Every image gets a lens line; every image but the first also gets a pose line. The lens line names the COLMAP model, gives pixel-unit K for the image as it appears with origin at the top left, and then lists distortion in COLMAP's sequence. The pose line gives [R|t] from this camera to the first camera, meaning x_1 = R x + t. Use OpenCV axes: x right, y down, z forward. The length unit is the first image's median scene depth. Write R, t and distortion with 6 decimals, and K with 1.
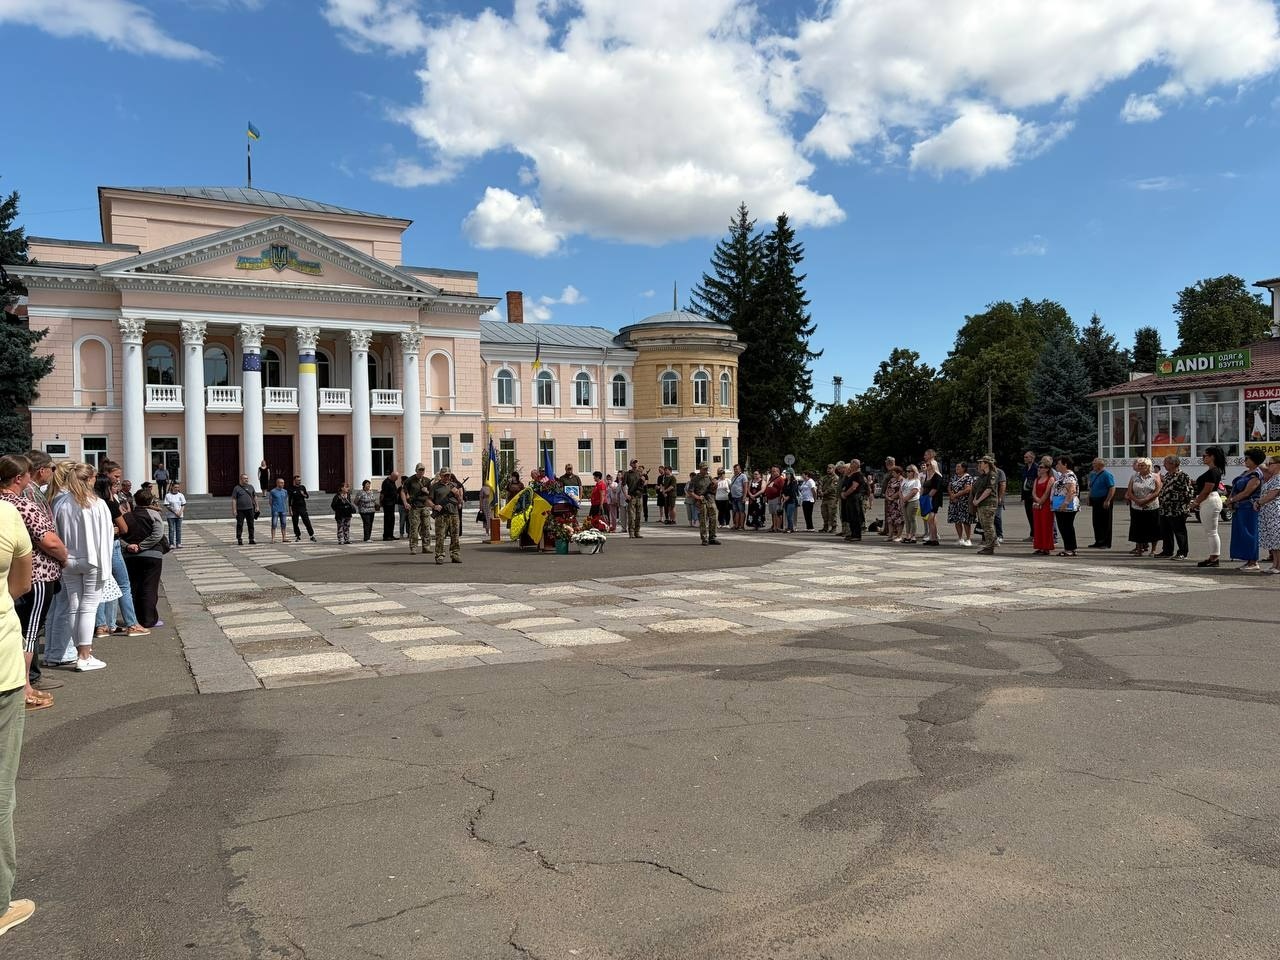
lens RADIAL K [[960.5, 0, 643.8], [0, 960.5, 495.7], [0, 0, 1]] dist [0.090605, -0.125982]
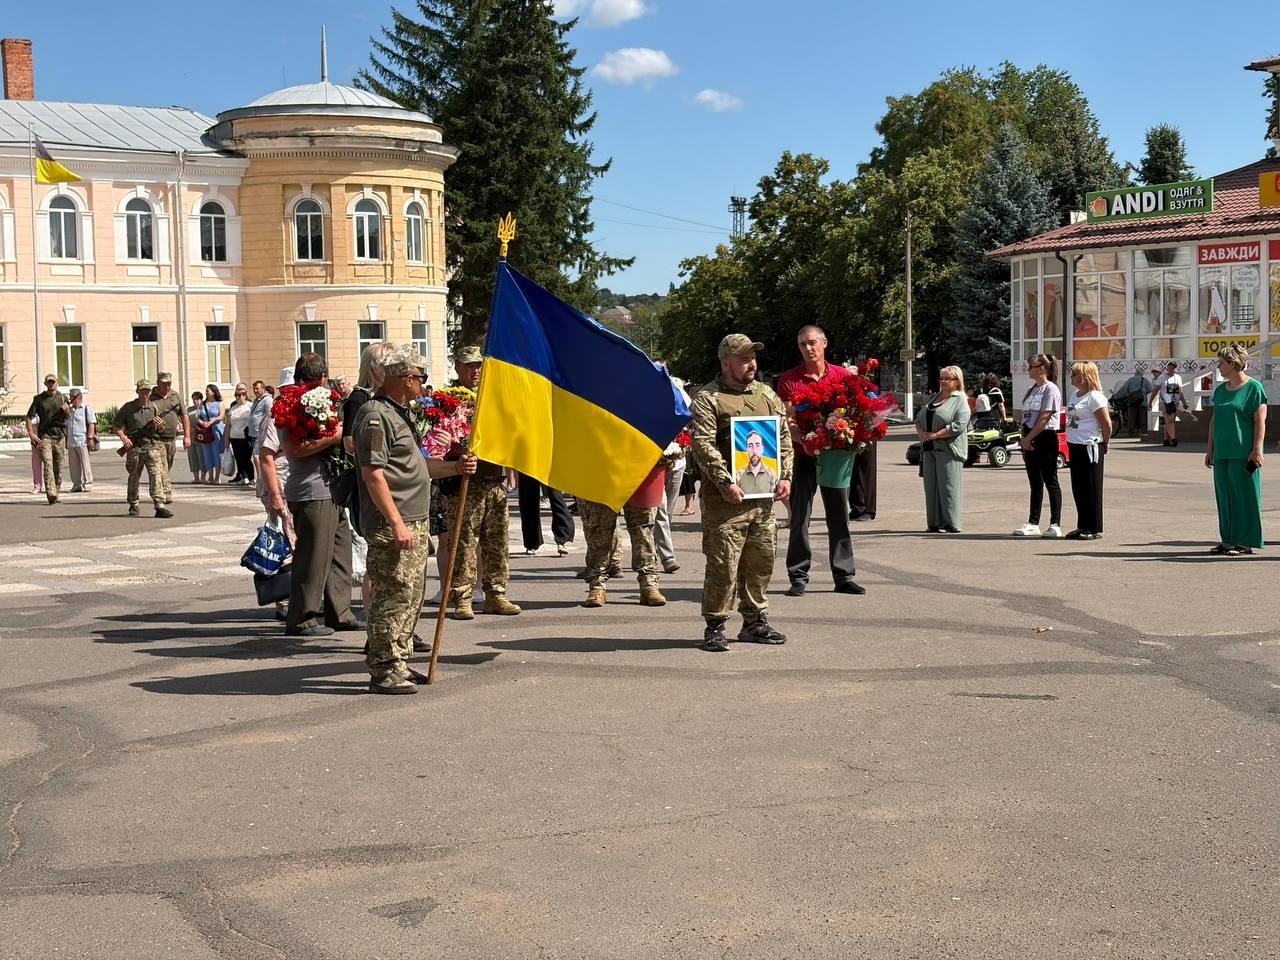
lens RADIAL K [[1907.0, 0, 640.0], [0, 1907.0, 480.0], [0, 0, 1]] dist [0.235753, -0.870724]
pose [[0.992624, -0.010230, 0.120799, 0.079938], [0.006849, 0.999574, 0.028366, -0.000614], [-0.121037, -0.027330, 0.992272, -0.096089]]
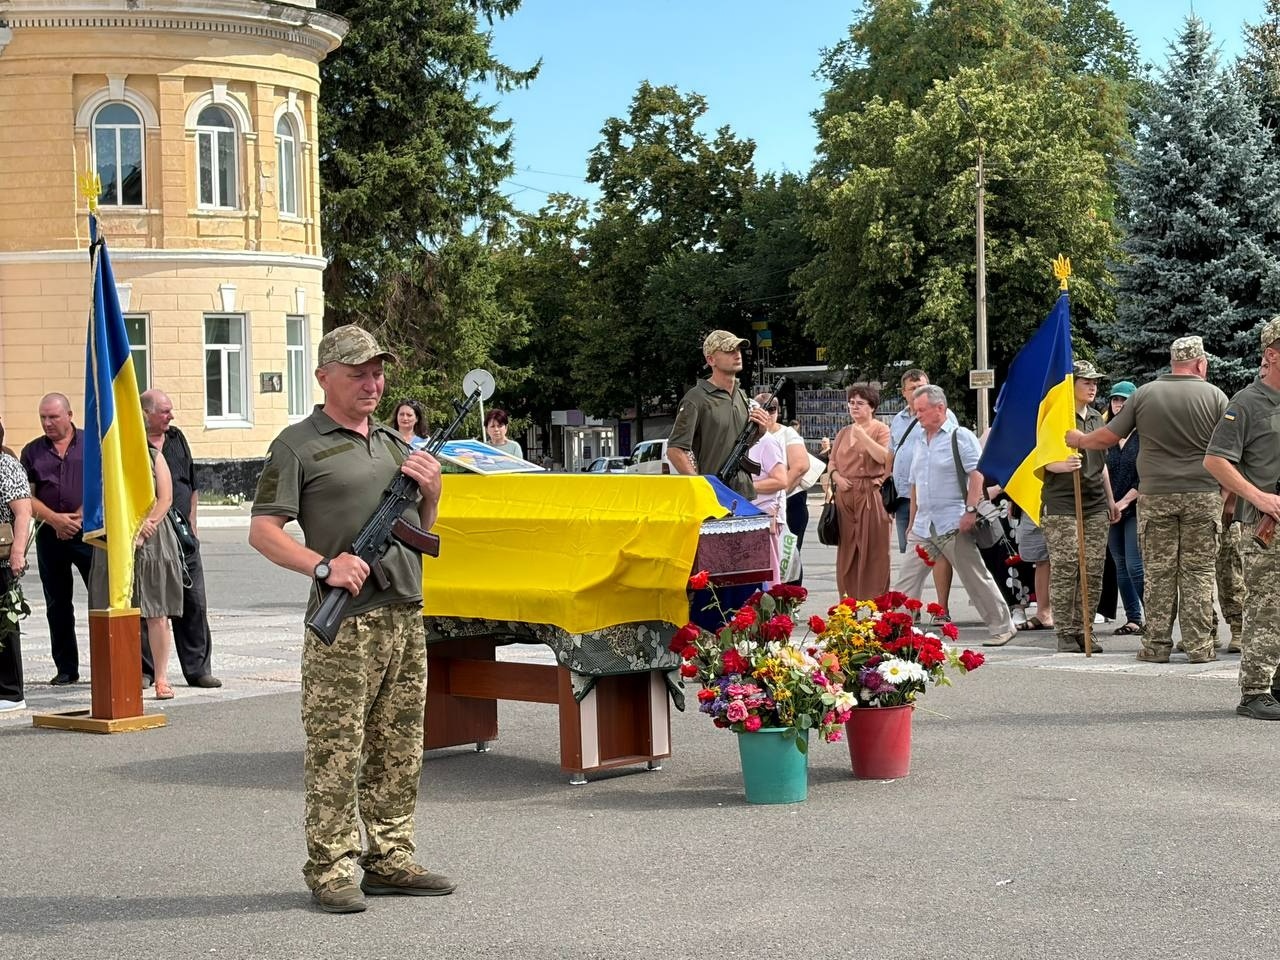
lens RADIAL K [[2573.1, 0, 640.0], [0, 2573.1, 480.0], [0, 0, 1]] dist [0.290687, -1.498528]
pose [[0.948977, -0.012100, 0.315115, -0.079383], [0.014227, 0.999889, -0.004450, -0.000260], [-0.315026, 0.008706, 0.949043, 0.152135]]
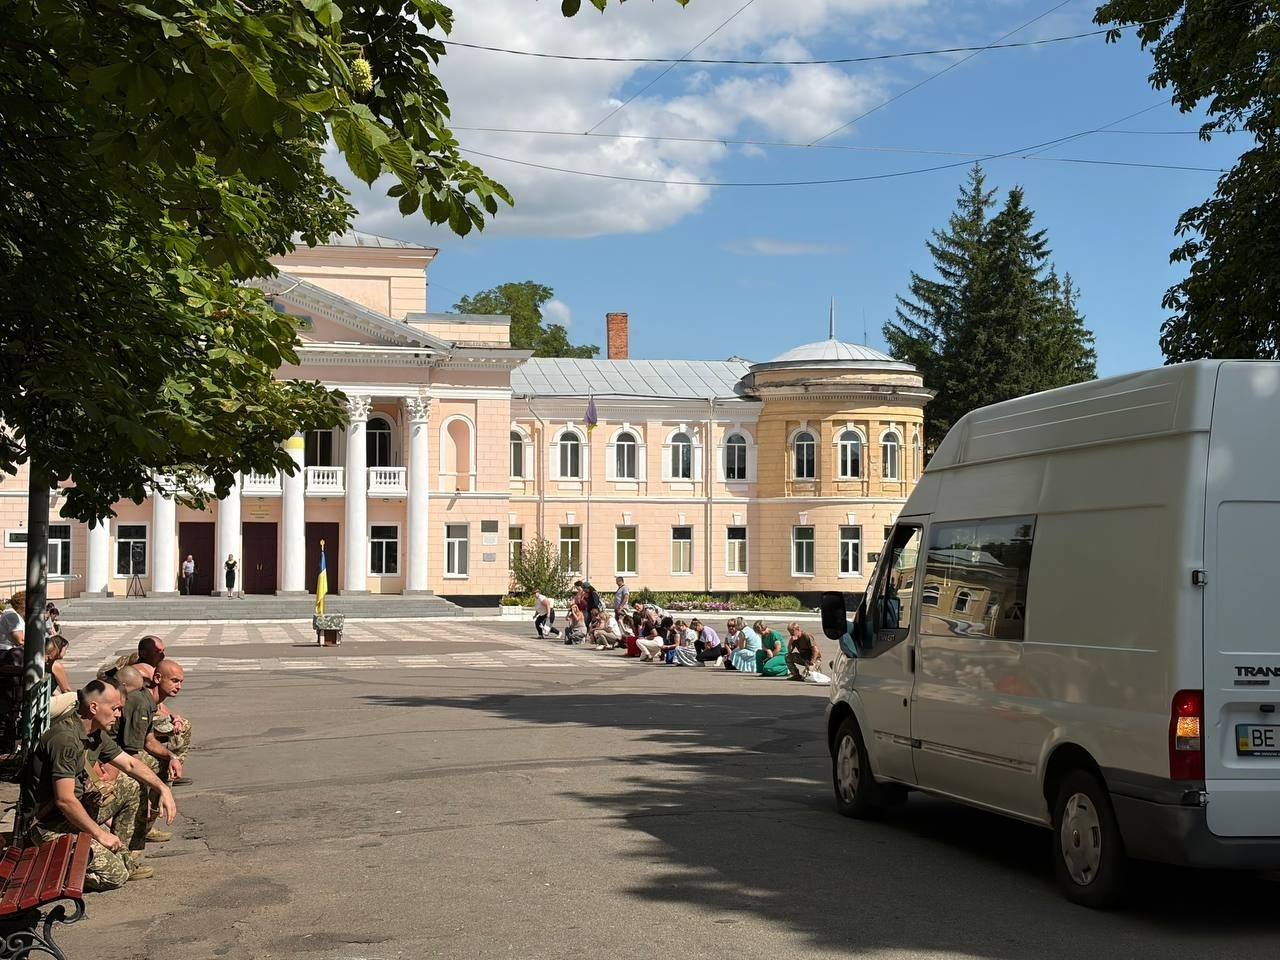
lens RADIAL K [[1983.2, 0, 640.0], [0, 1983.2, 480.0], [0, 0, 1]] dist [0.254223, -0.974295]
pose [[0.964664, 0.008835, -0.263335, 0.293681], [-0.025430, 0.997894, -0.059679, -0.004003], [0.262253, 0.064267, 0.962857, -0.423895]]
